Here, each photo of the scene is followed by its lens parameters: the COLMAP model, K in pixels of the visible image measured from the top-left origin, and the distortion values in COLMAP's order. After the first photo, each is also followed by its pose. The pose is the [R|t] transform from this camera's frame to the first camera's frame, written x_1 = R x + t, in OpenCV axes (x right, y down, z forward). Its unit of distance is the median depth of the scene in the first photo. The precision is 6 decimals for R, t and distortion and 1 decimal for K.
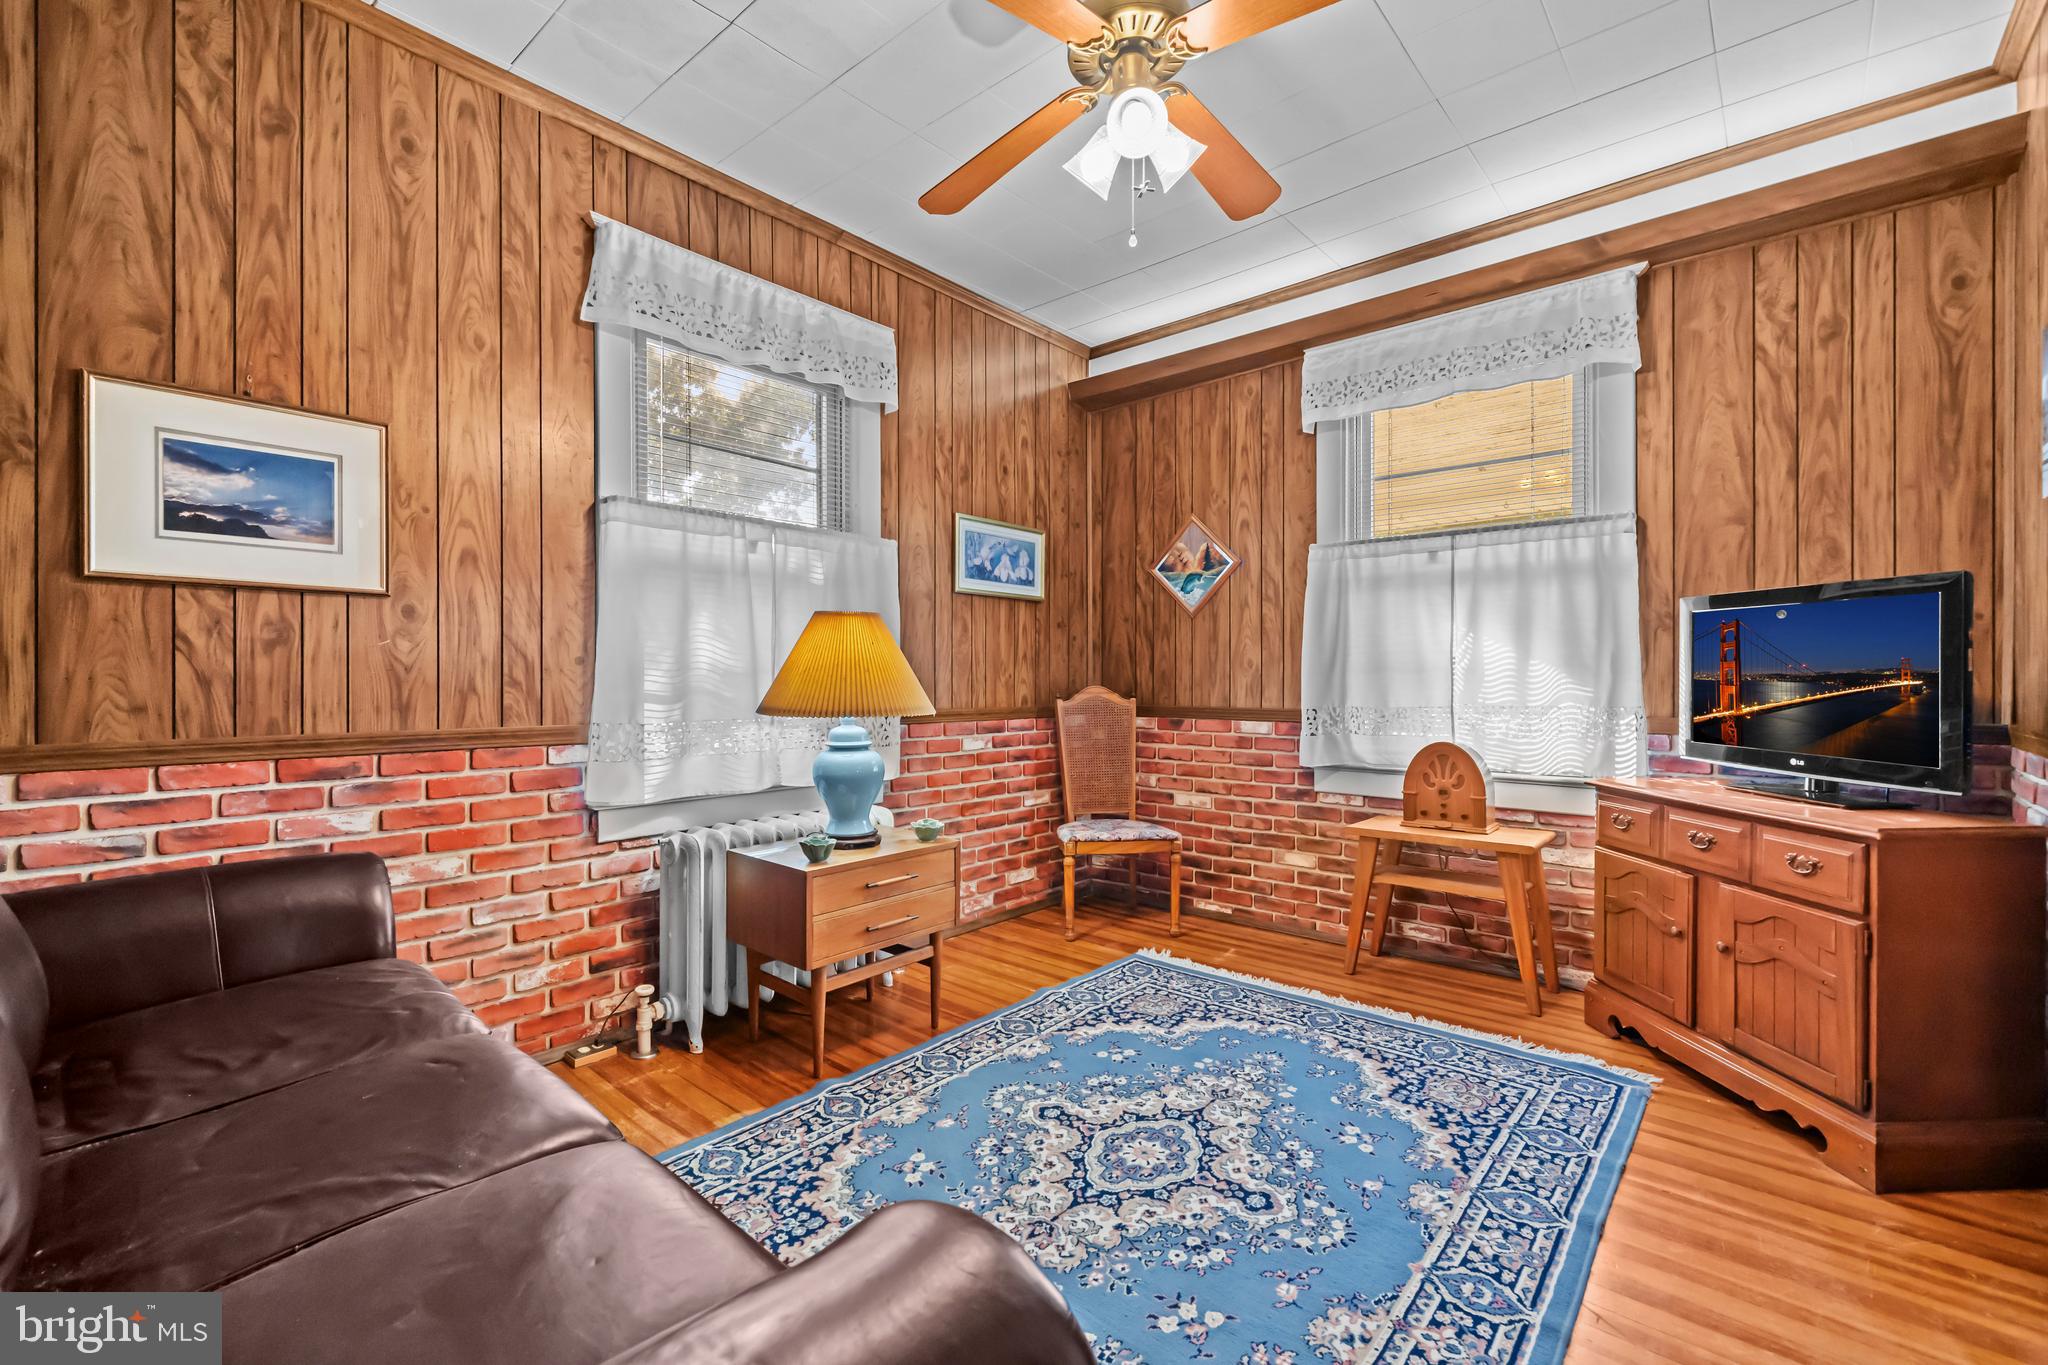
lens RADIAL K [[877.5, 0, 1009.3], [0, 877.5, 682.7], [0, 0, 1]] dist [-0.001937, -0.000162]
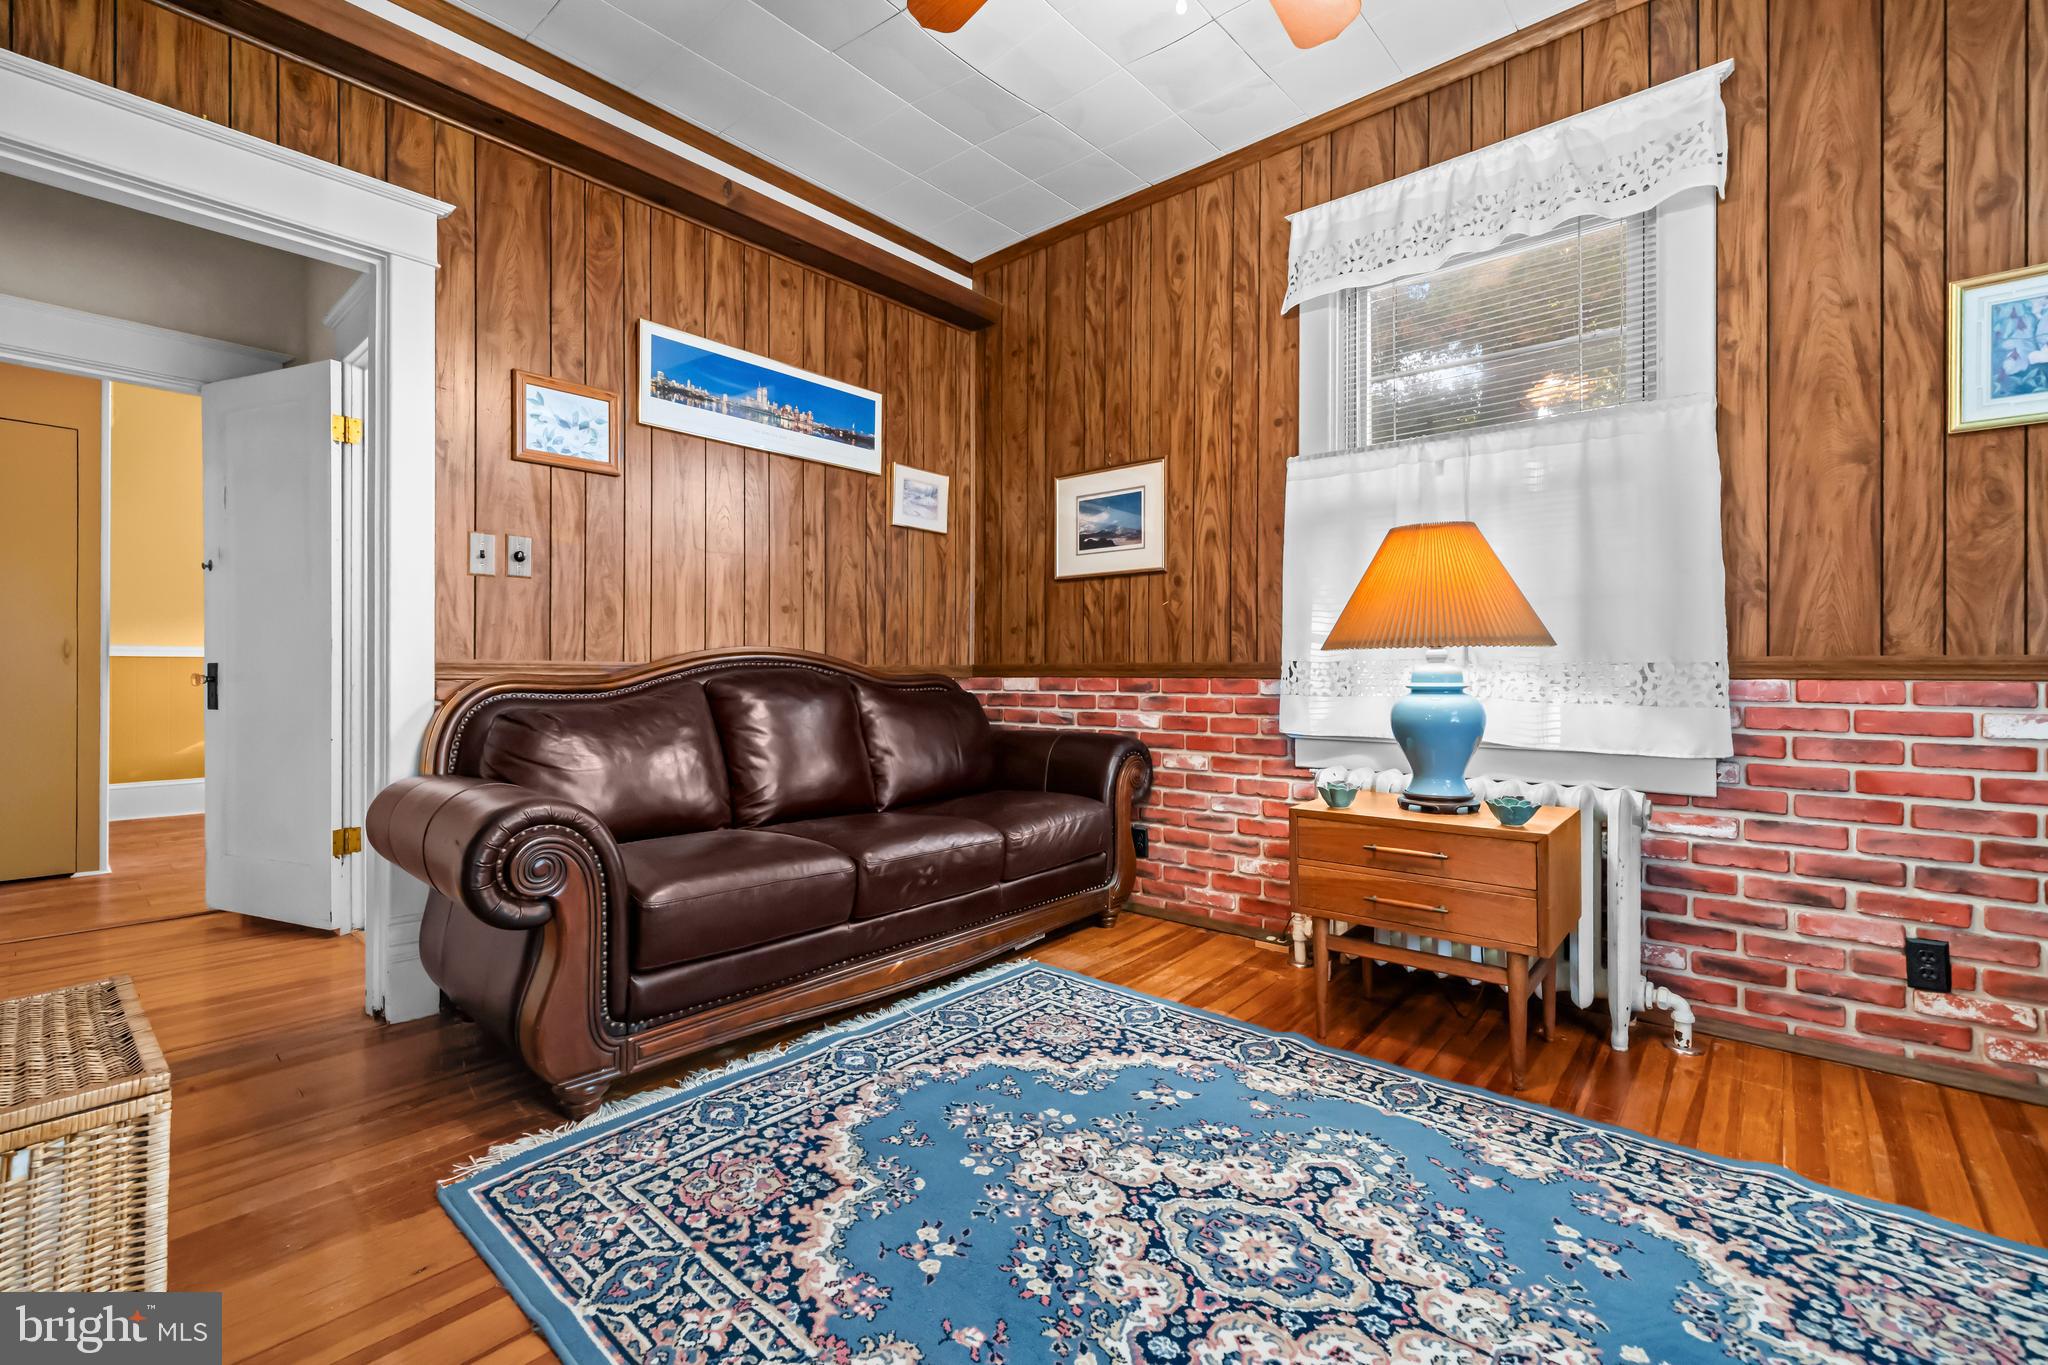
lens RADIAL K [[877.5, 0, 1004.3], [0, 877.5, 668.5], [0, 0, 1]] dist [-0.001937, -0.000162]
pose [[-0.001209, 0.000919, -0.999999, 0.673799], [-0.002307, 0.999997, 0.000921, 0.056027], [0.999997, 0.002308, -0.001207, 0.628271]]
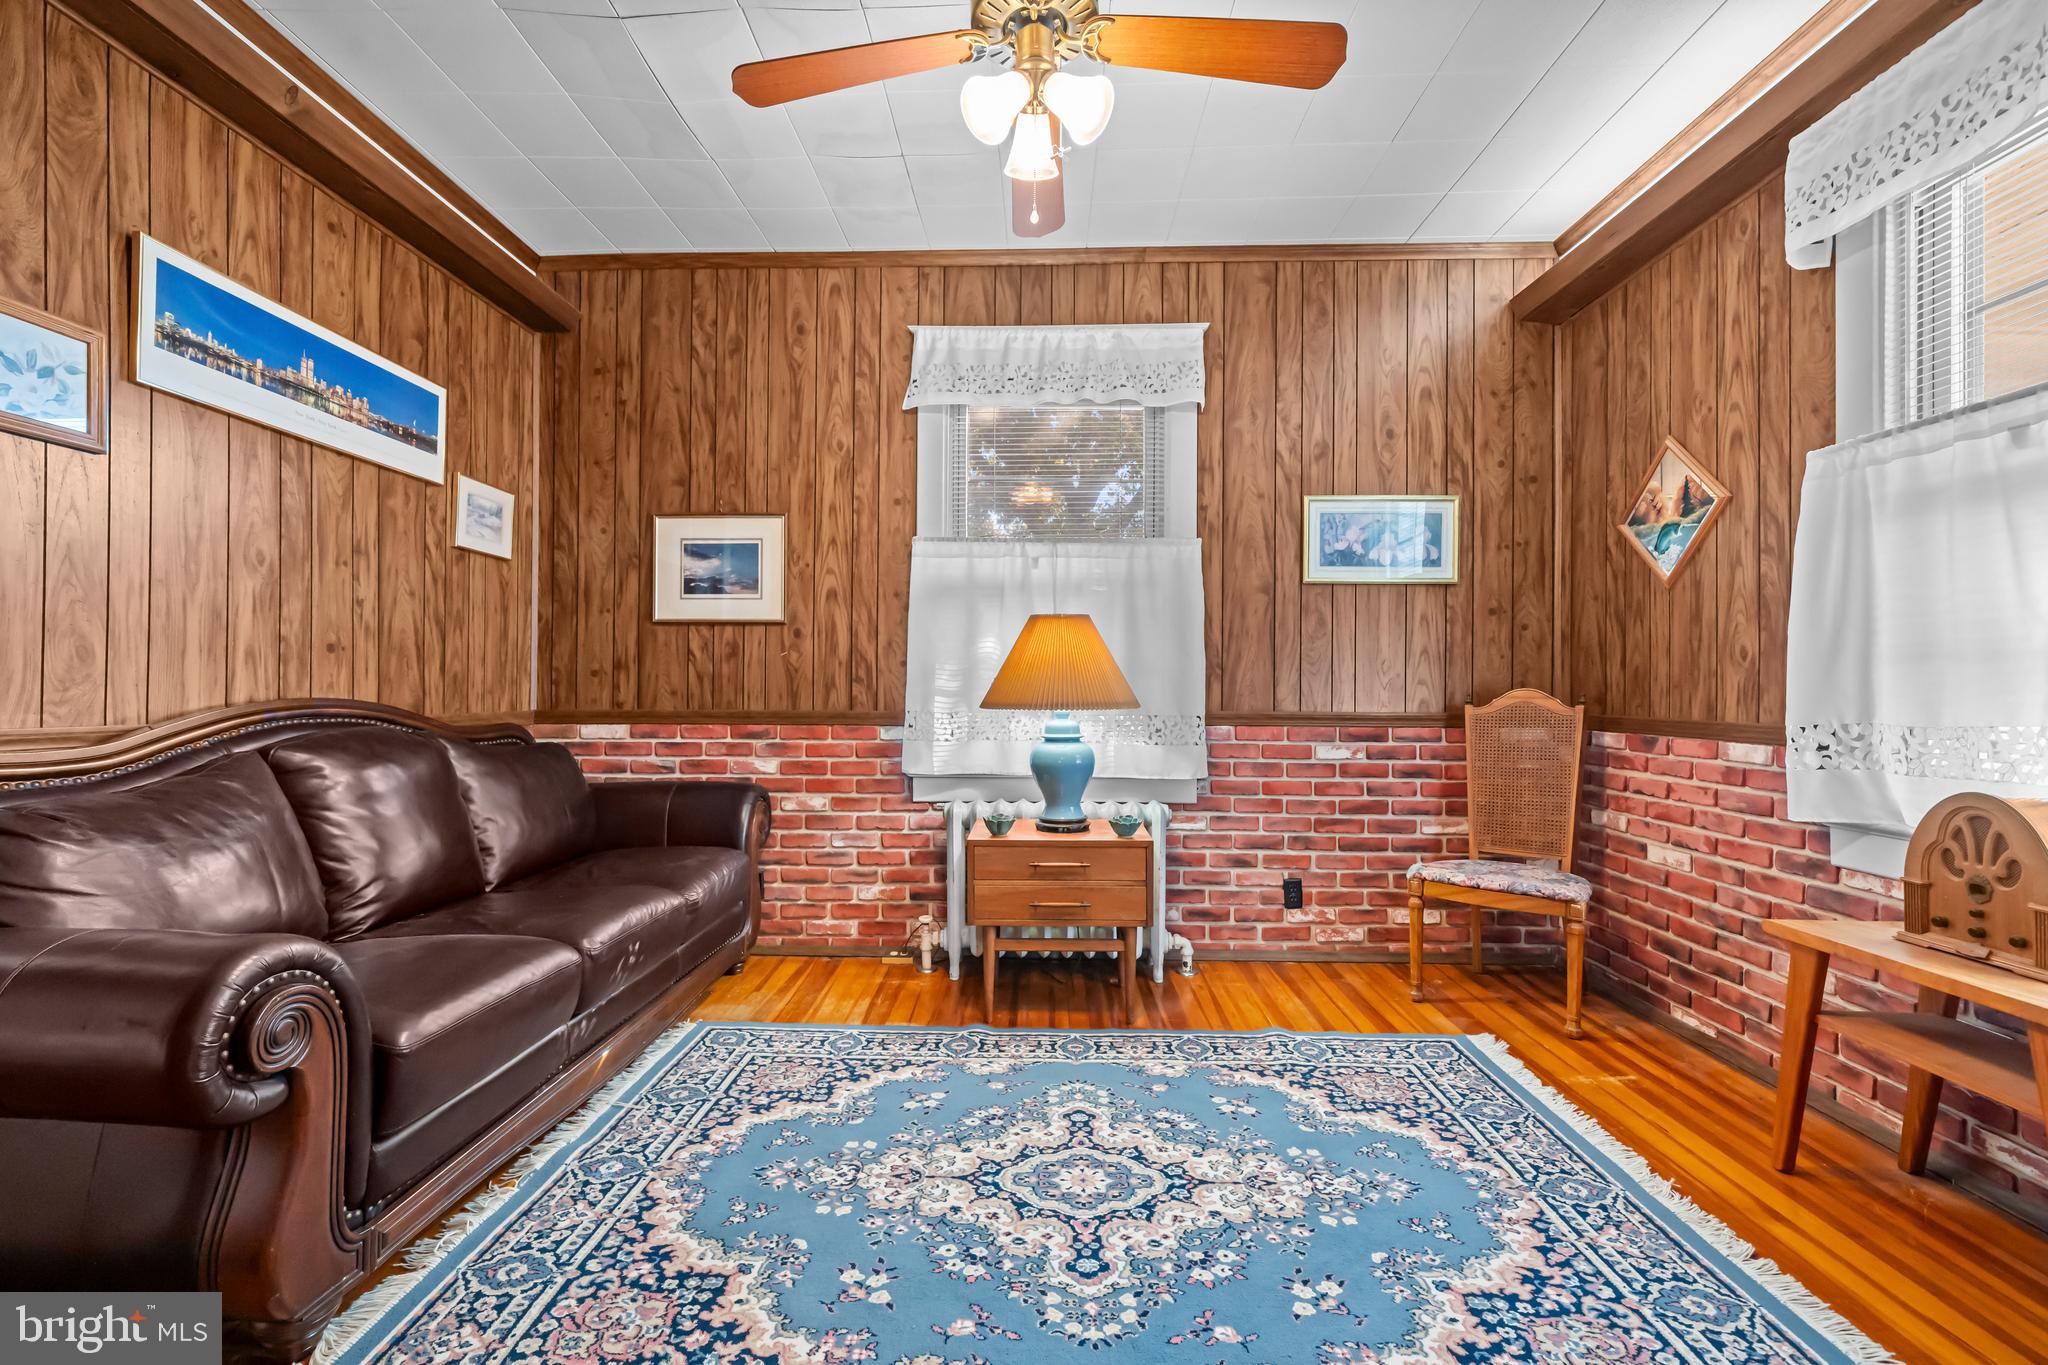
lens RADIAL K [[877.5, 0, 1005.7], [0, 877.5, 687.2], [0, 0, 1]] dist [-0.001937, -0.000162]
pose [[0.634125, 0.003022, -0.773225, 0.645549], [-0.007600, 0.999968, -0.002324, 0.012918], [0.773194, 0.007350, 0.634128, 0.270948]]
